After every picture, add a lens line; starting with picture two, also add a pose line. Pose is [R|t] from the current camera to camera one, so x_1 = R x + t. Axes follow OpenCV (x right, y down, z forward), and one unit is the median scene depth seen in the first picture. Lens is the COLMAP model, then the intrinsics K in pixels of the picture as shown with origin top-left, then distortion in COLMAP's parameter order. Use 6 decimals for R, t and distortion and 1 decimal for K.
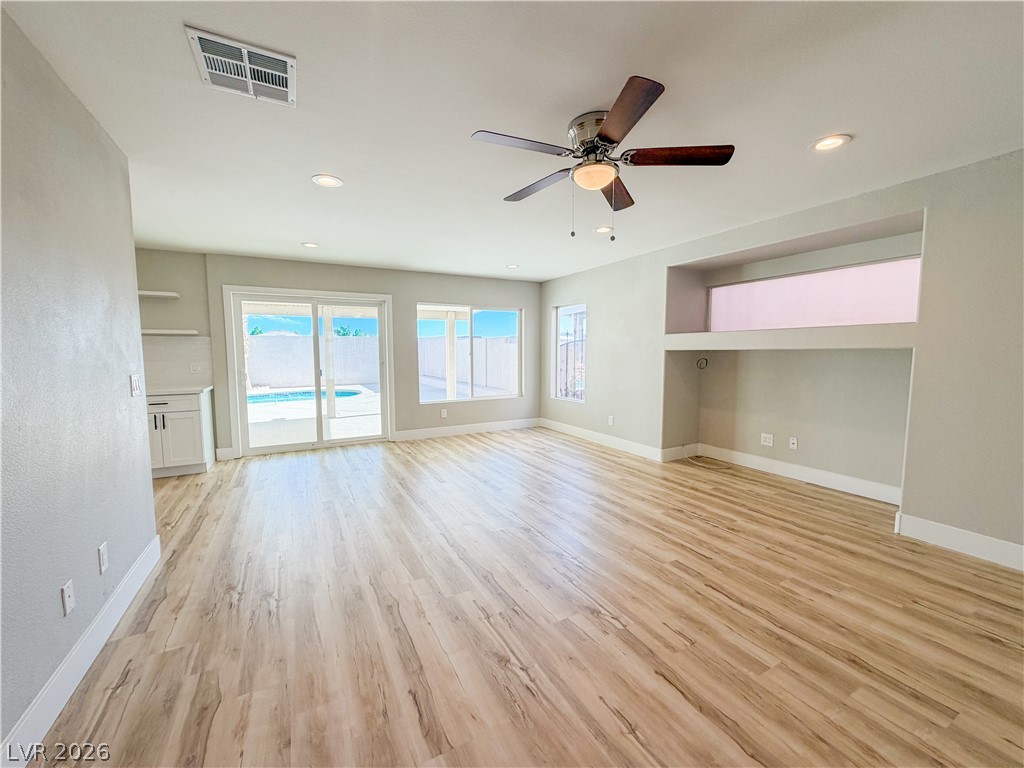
lens RADIAL K [[408.2, 0, 507.6], [0, 408.2, 384.2], [0, 0, 1]] dist [0.000540, 0.001013]
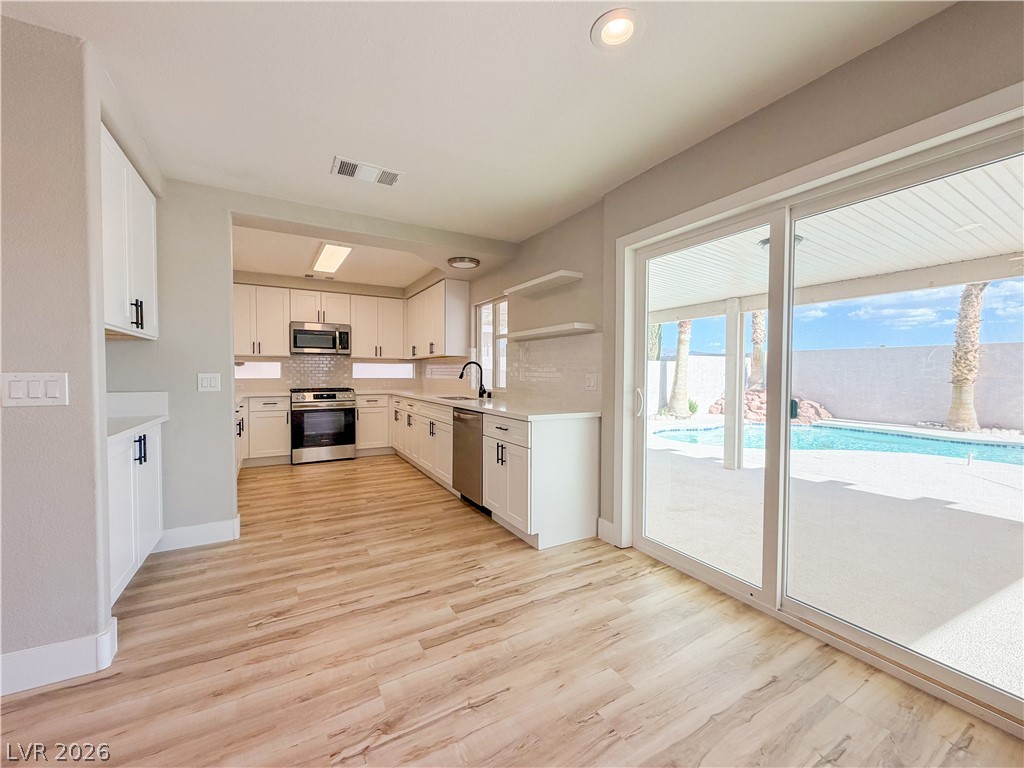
lens RADIAL K [[408.2, 0, 508.1], [0, 408.2, 382.2], [0, 0, 1]] dist [0.000540, 0.001013]
pose [[0.033318, 0.026680, -0.999089, -0.152228], [-0.086888, 0.995936, 0.023698, -0.053051], [0.995661, 0.086019, 0.035501, 1.045475]]
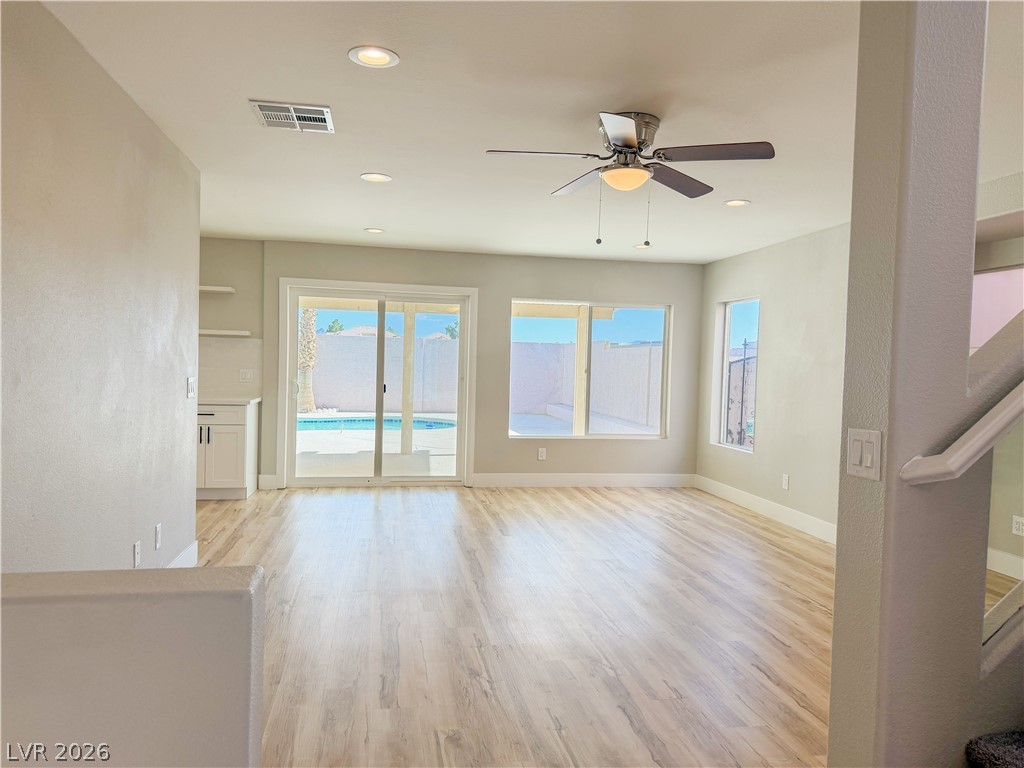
lens RADIAL K [[721.6, 0, 510.7], [0, 721.6, 388.0], [0, 0, 1]] dist [0.048679, -0.021412]
pose [[0.951884, 0.041735, -0.303604, 0.259542], [-0.057014, 0.997505, -0.041630, 0.020904], [0.301109, 0.056936, 0.951888, -0.314738]]
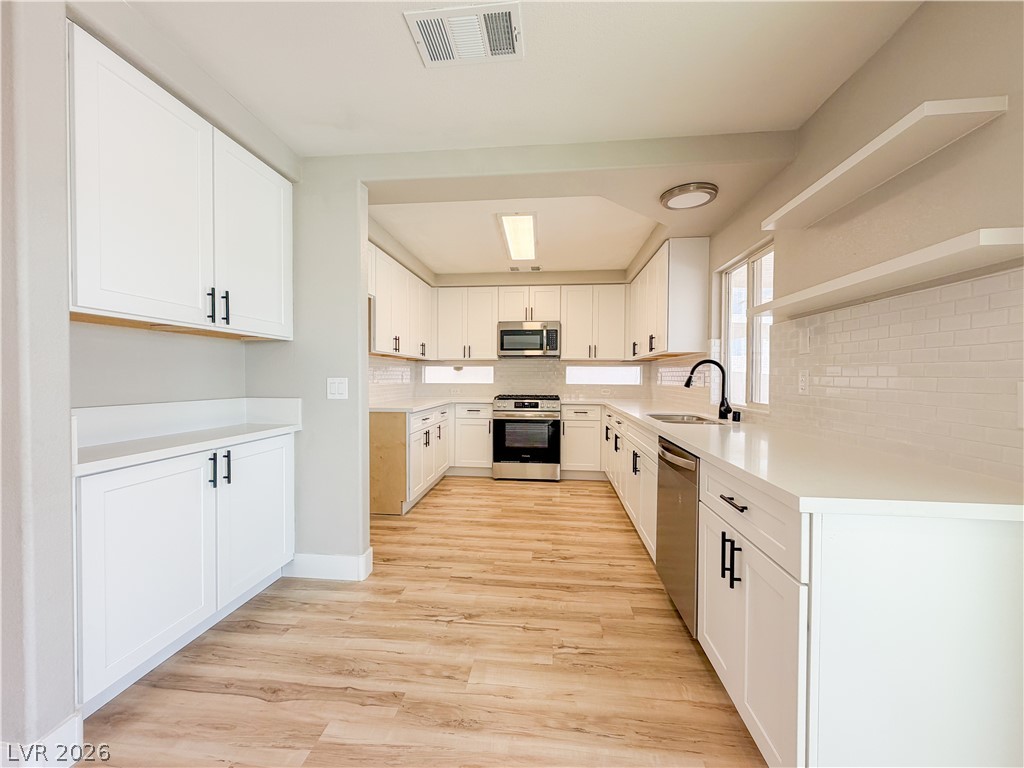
lens RADIAL K [[408.2, 0, 507.8], [0, 408.2, 384.3], [0, 0, 1]] dist [0.000540, 0.001013]
pose [[-0.559509, 0.015678, -0.828676, -0.527515], [-0.071952, 0.995128, 0.067408, -0.055463], [0.825695, 0.097340, -0.555655, 1.092554]]
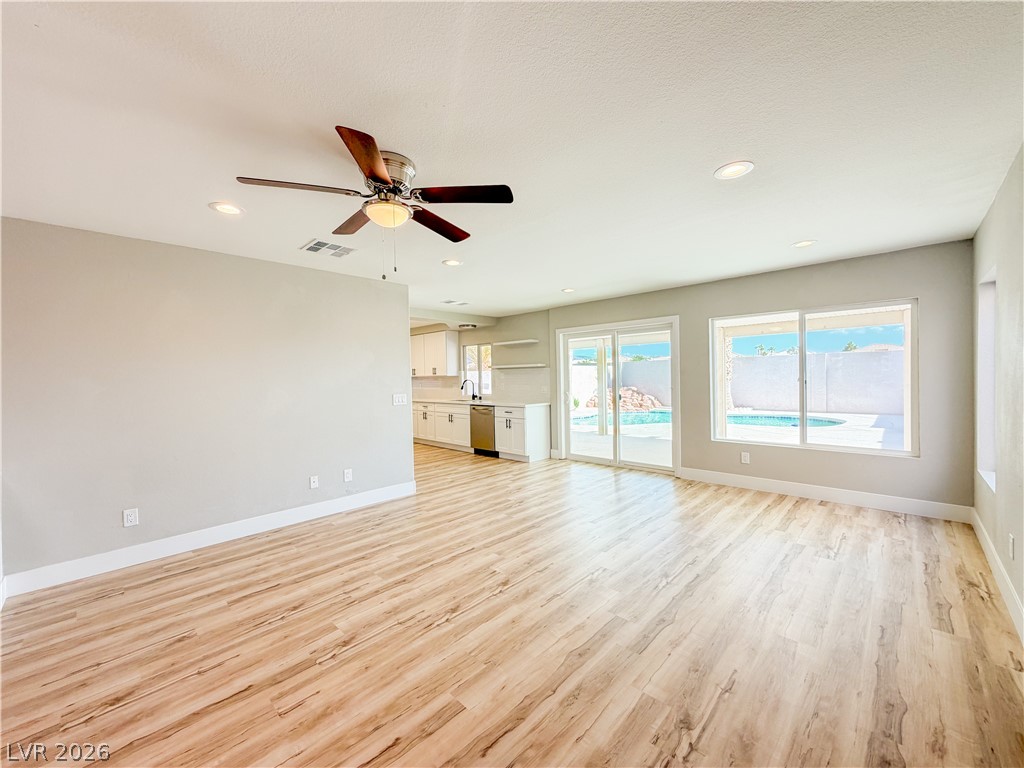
lens RADIAL K [[408.2, 0, 507.8], [0, 408.2, 387.1], [0, 0, 1]] dist [0.000540, 0.001013]
pose [[0.307565, 0.023196, -0.951244, 0.681530], [-0.059098, 0.998238, 0.005234, -0.059985], [0.949690, 0.054607, 0.308394, 0.542506]]
